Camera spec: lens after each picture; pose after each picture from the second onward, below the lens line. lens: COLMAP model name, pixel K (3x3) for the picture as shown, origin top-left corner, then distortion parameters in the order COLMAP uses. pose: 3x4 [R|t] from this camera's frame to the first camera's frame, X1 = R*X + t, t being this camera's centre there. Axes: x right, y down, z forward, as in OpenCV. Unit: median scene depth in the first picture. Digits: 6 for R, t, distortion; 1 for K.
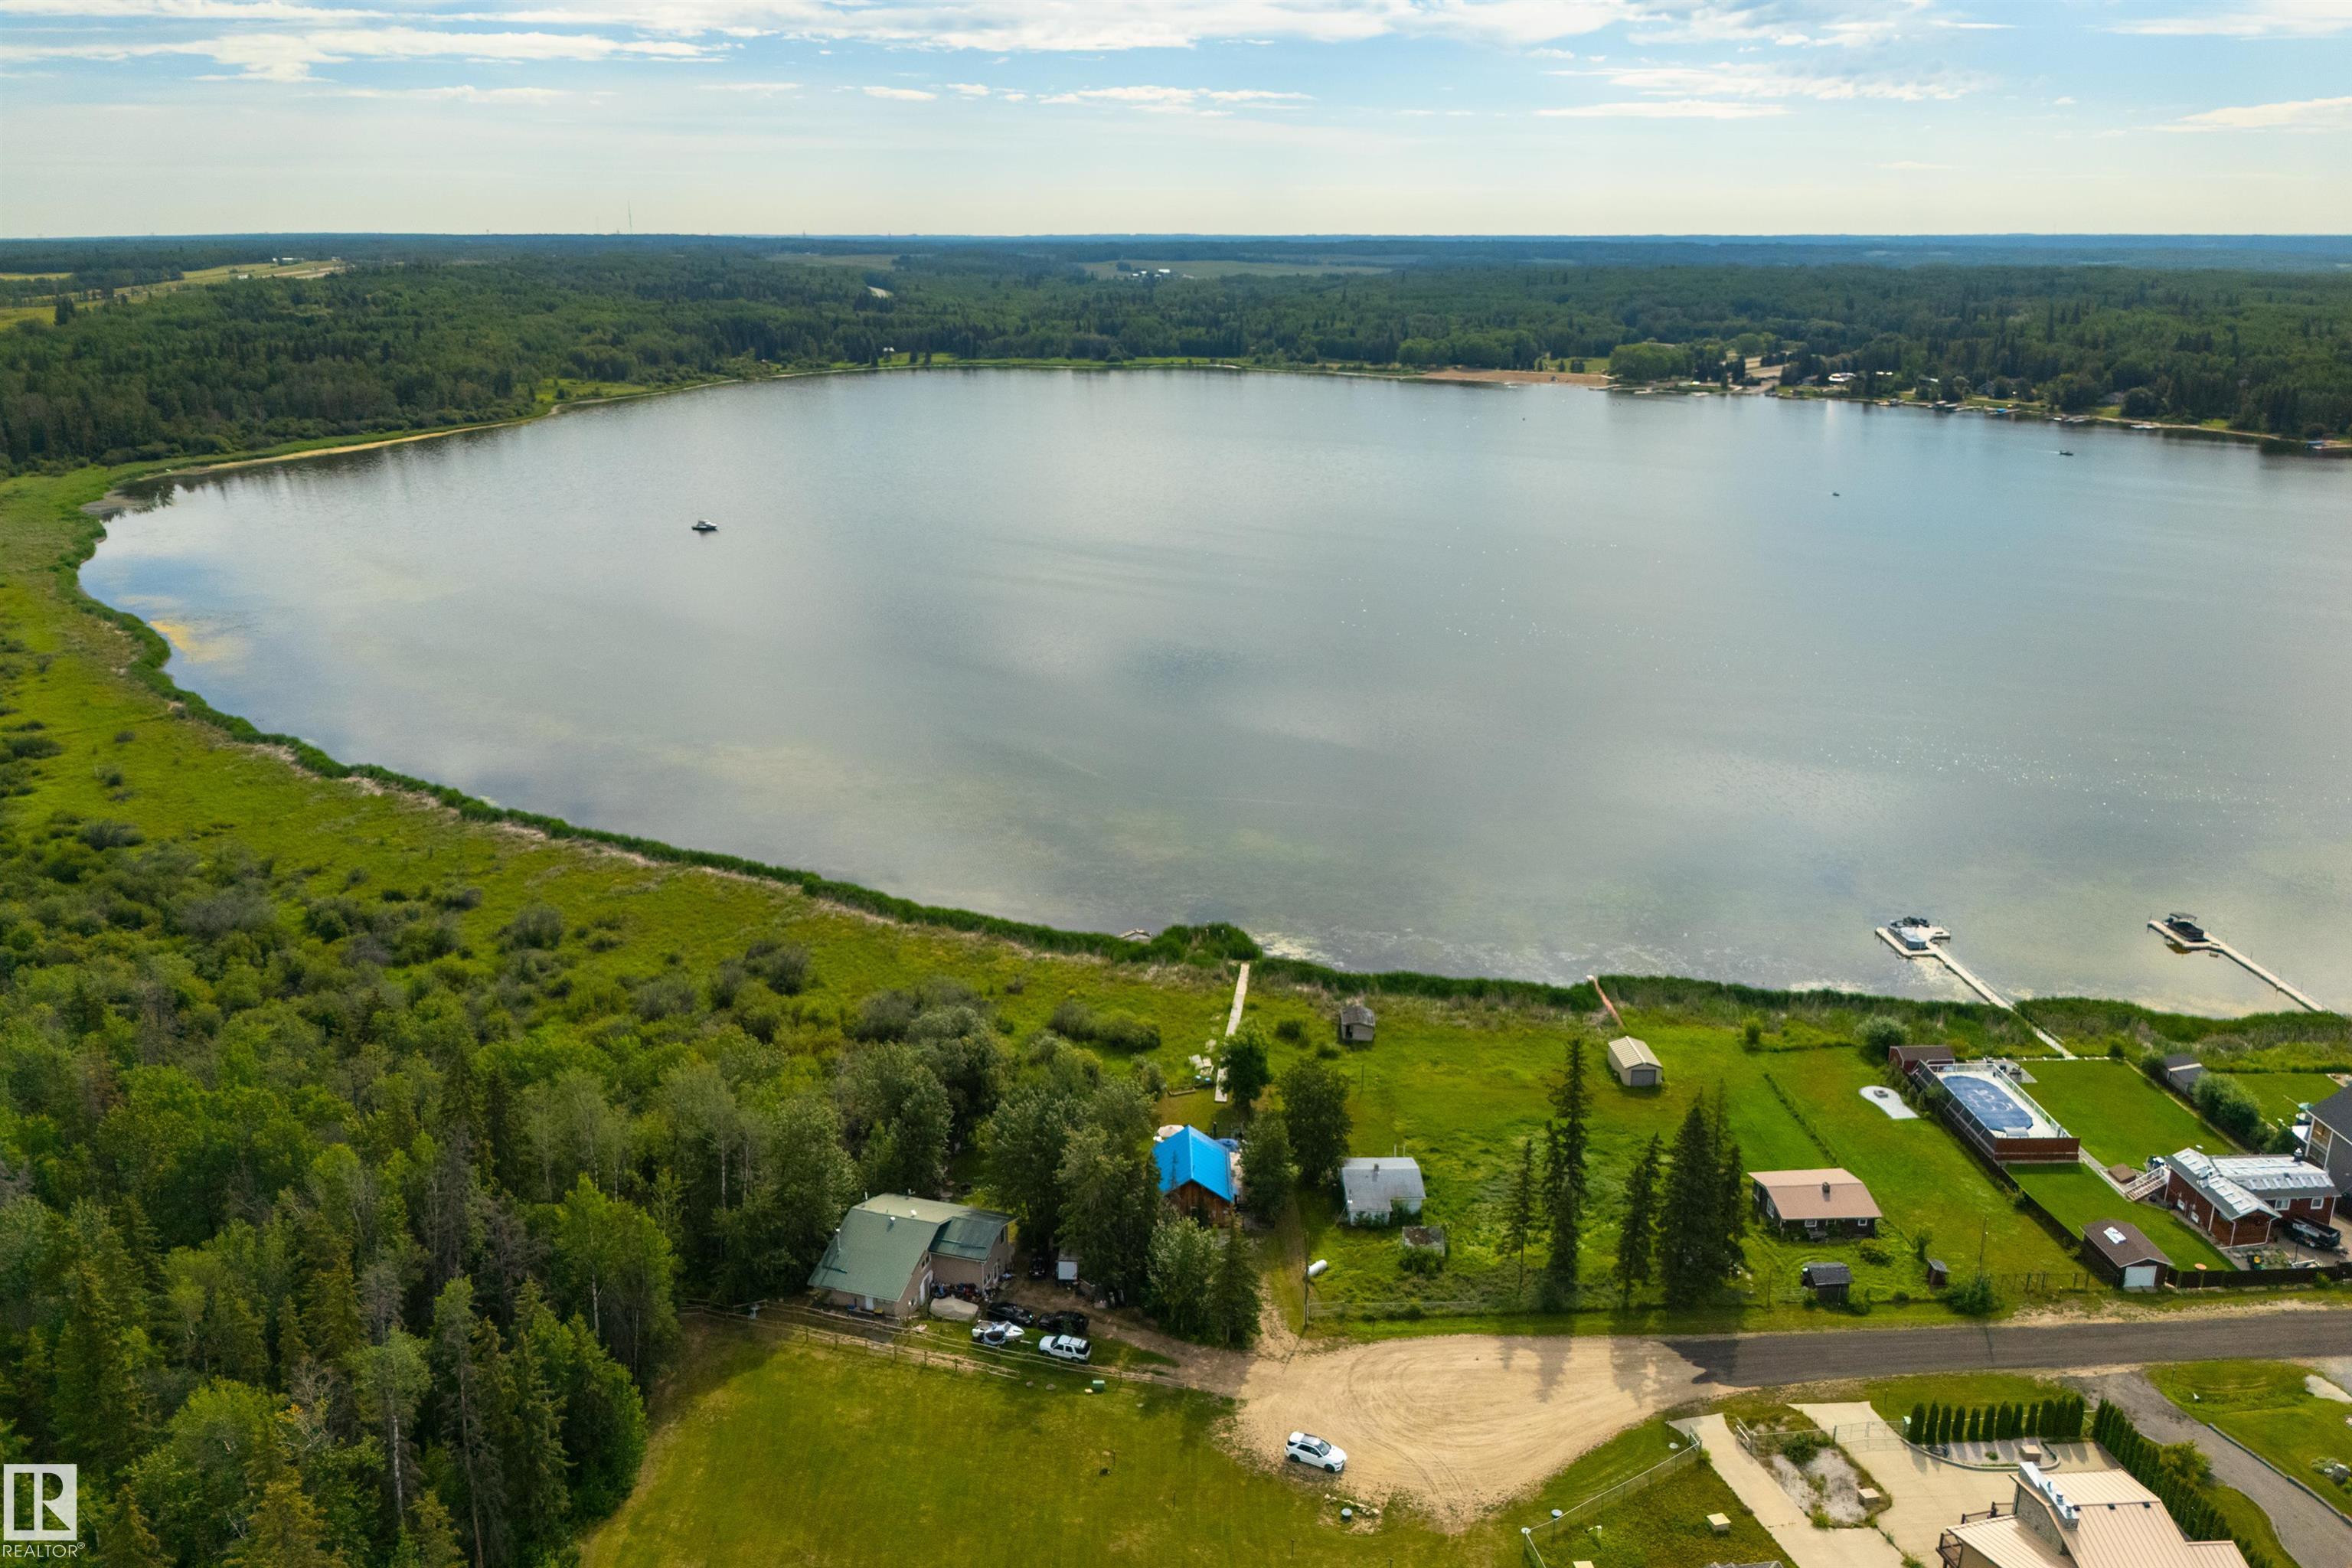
lens RADIAL K [[1755.0, 0, 1192.5], [0, 1755.0, 773.2], [0, 0, 1]] dist [0.038494, -0.067665]
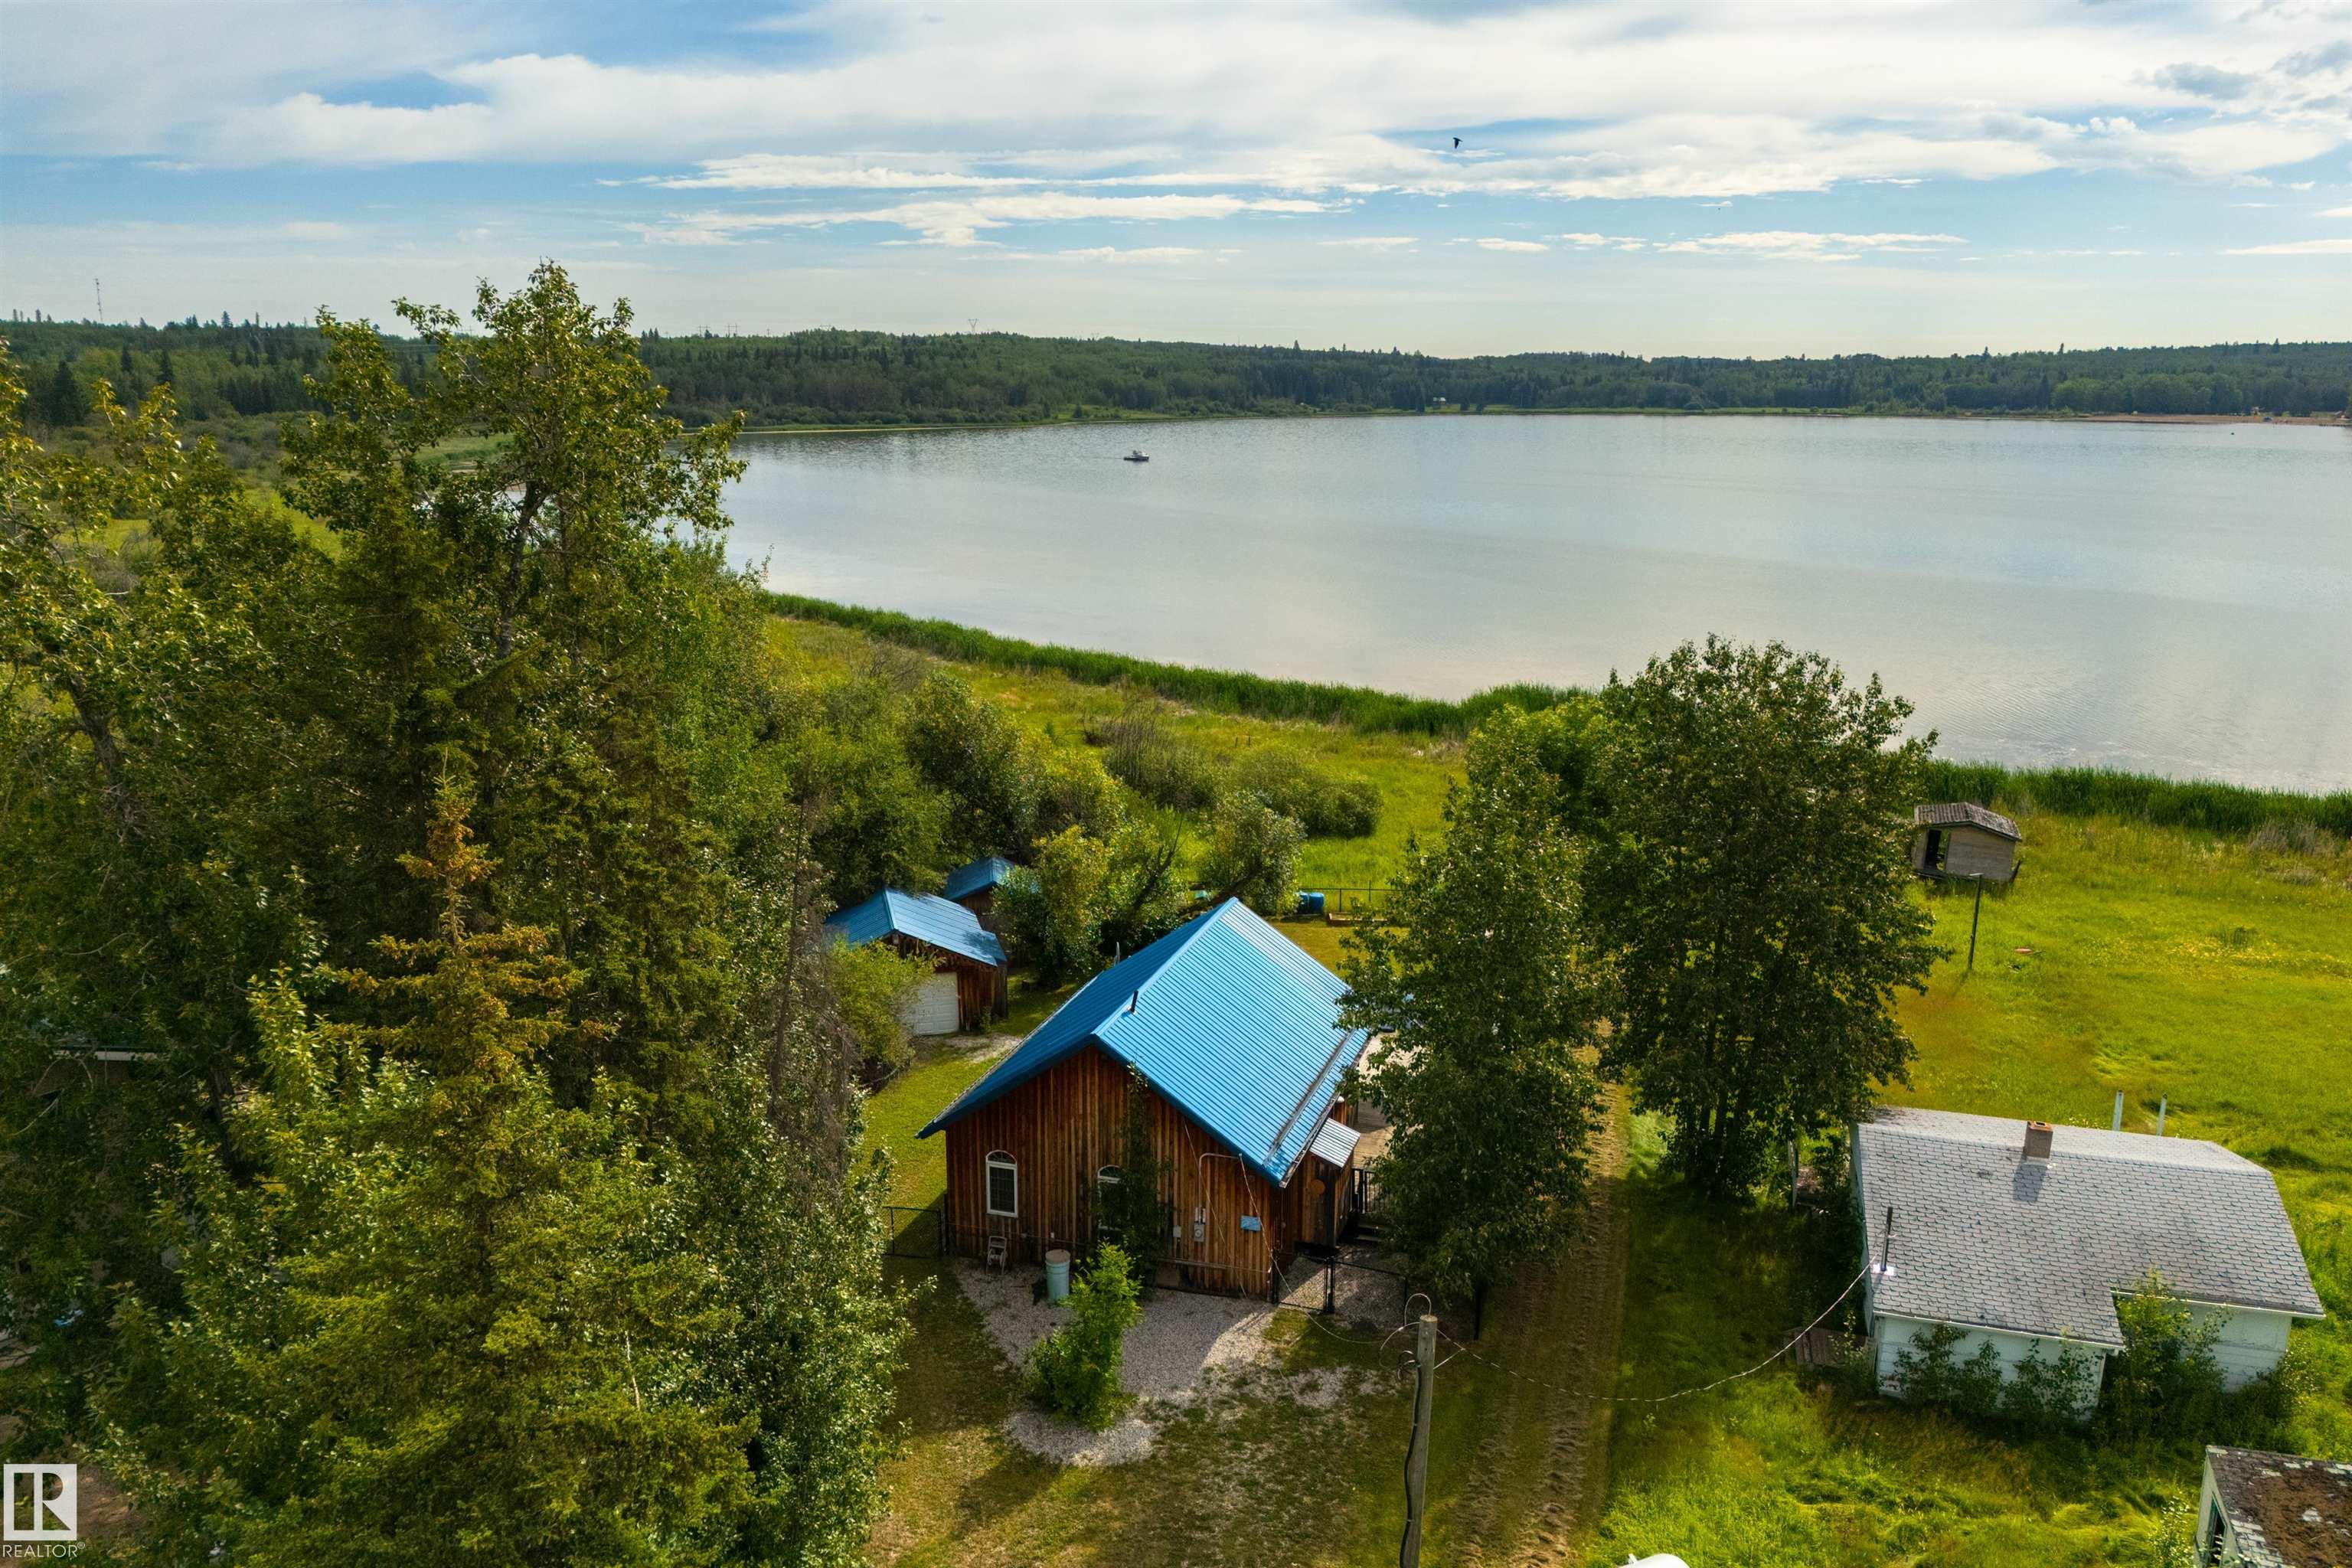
lens RADIAL K [[1755.0, 0, 1201.7], [0, 1755.0, 827.4], [0, 0, 1]] dist [0.038494, -0.067665]
pose [[0.947791, 0.071648, -0.310739, 0.052000], [-0.088729, 0.995205, -0.041169, 0.145130], [0.306299, 0.066591, 0.949603, 0.545754]]
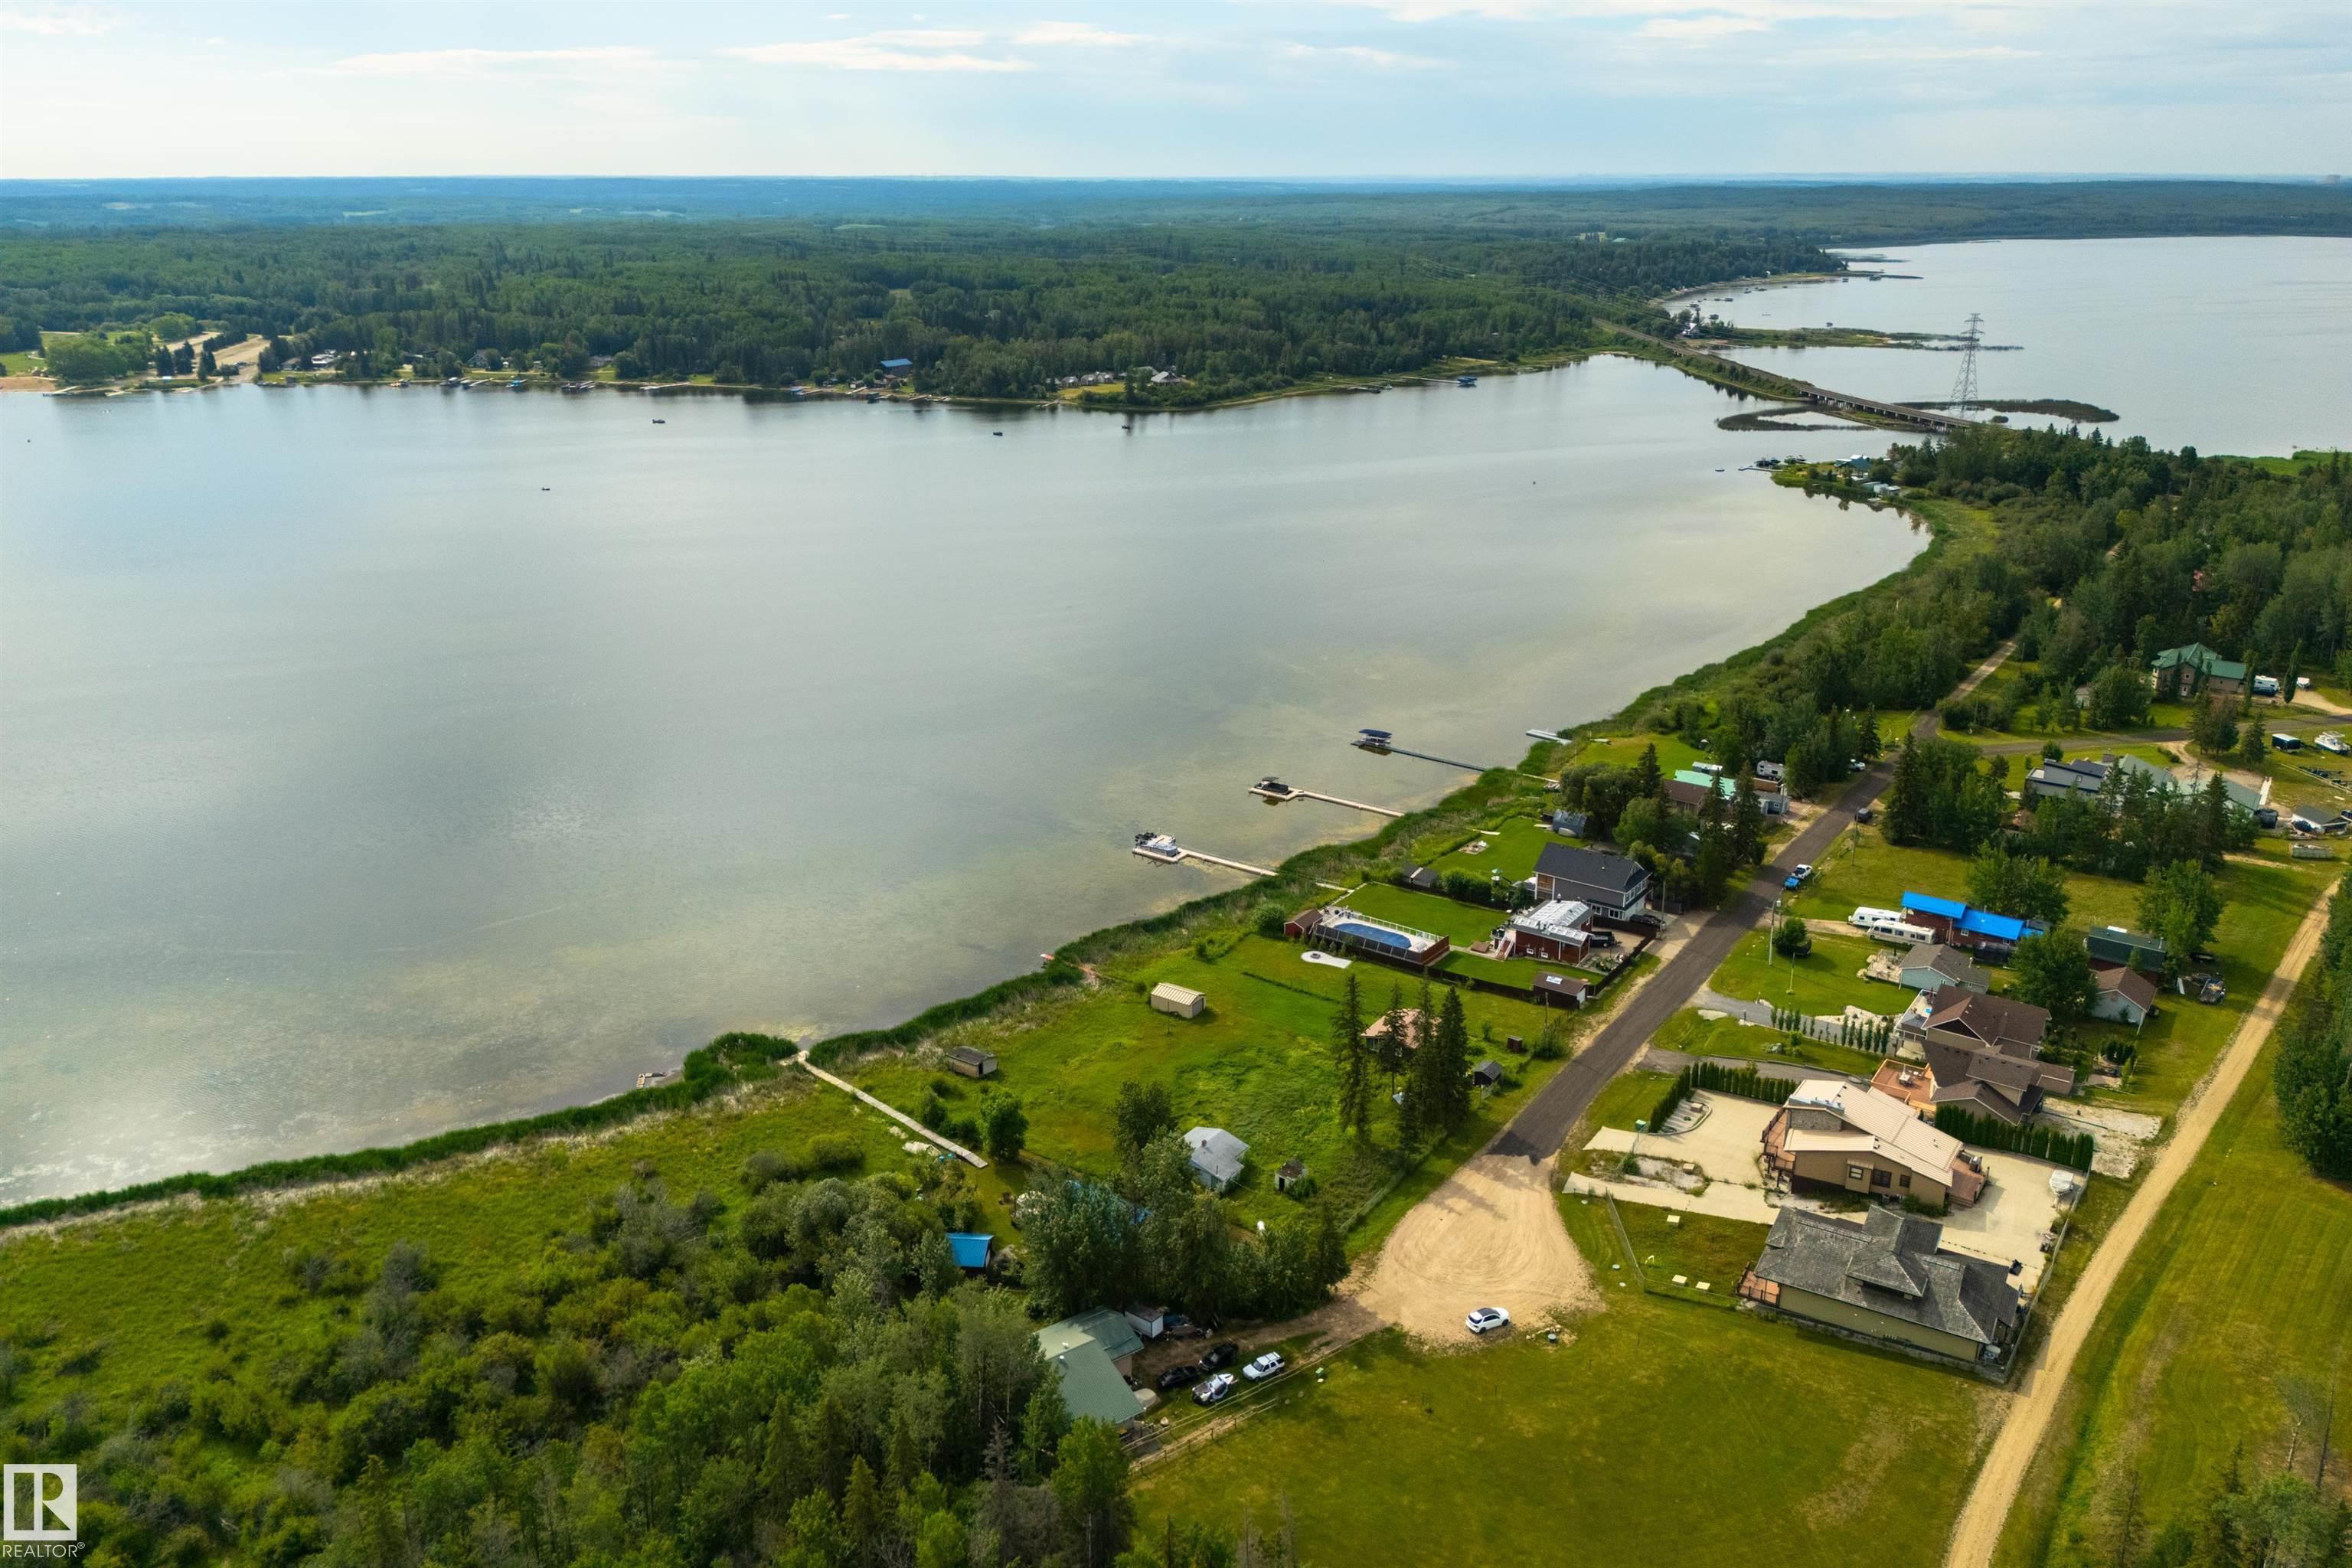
lens RADIAL K [[1755.0, 0, 1165.8], [0, 1755.0, 767.6], [0, 0, 1]] dist [0.038494, -0.067665]
pose [[0.624425, -0.249327, 0.740222, -0.516205], [0.229383, 0.964433, 0.131348, -0.129772], [-0.746643, 0.087778, 0.659408, 0.150520]]
